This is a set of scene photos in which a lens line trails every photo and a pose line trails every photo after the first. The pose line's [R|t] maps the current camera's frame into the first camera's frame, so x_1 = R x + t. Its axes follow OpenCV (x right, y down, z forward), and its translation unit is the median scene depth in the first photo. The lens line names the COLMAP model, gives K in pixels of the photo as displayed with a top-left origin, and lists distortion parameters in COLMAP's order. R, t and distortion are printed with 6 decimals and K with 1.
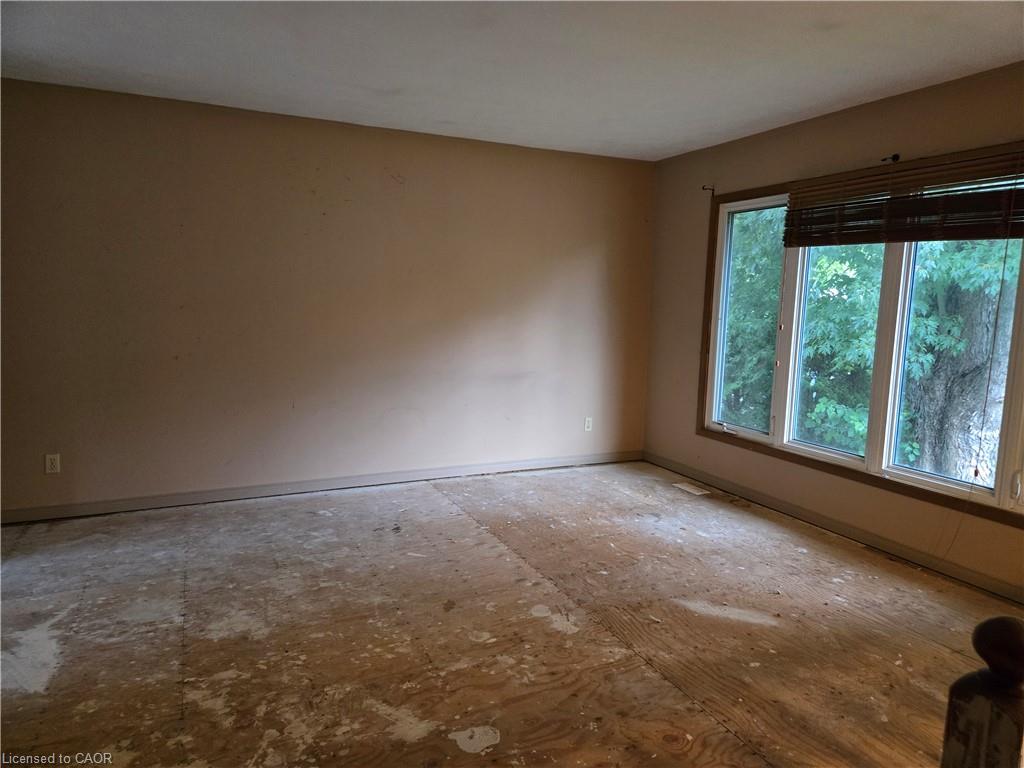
lens RADIAL K [[683.7, 0, 514.5], [0, 683.7, 383.1], [0, 0, 1]] dist [0.094395, -0.085510]
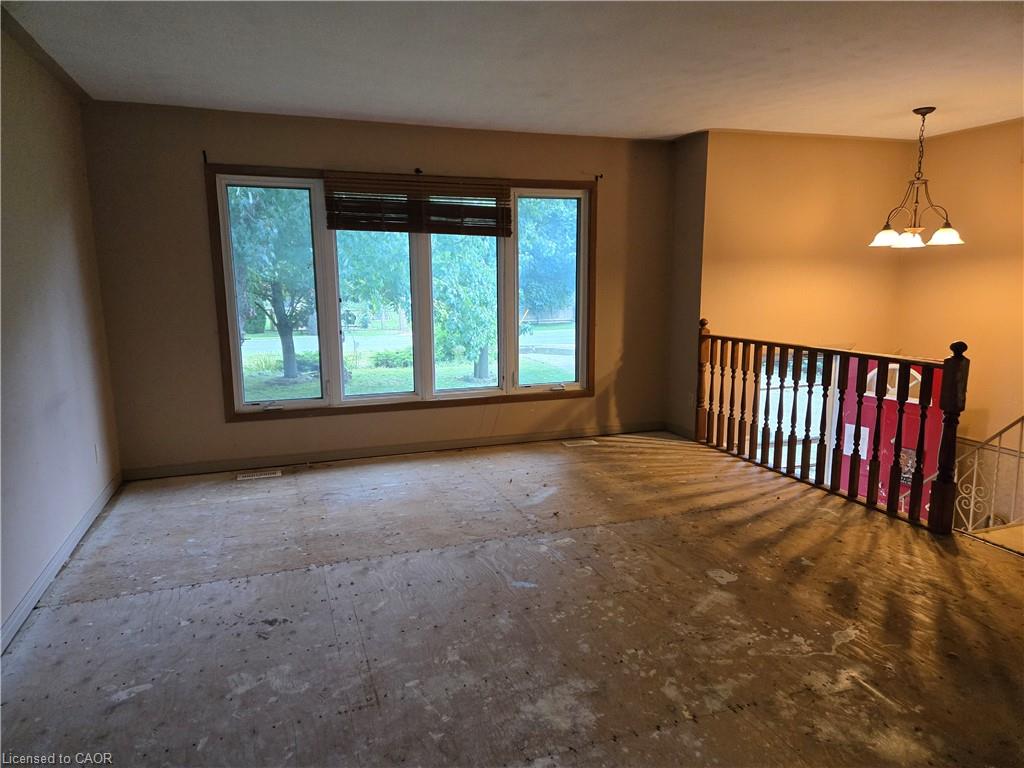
lens RADIAL K [[683.7, 0, 514.5], [0, 683.7, 383.1], [0, 0, 1]] dist [0.094395, -0.085510]
pose [[0.091381, -0.176202, 0.980103, -0.806334], [0.134251, 0.977416, 0.163202, -0.104087], [-0.986725, 0.116666, 0.112973, 0.671952]]
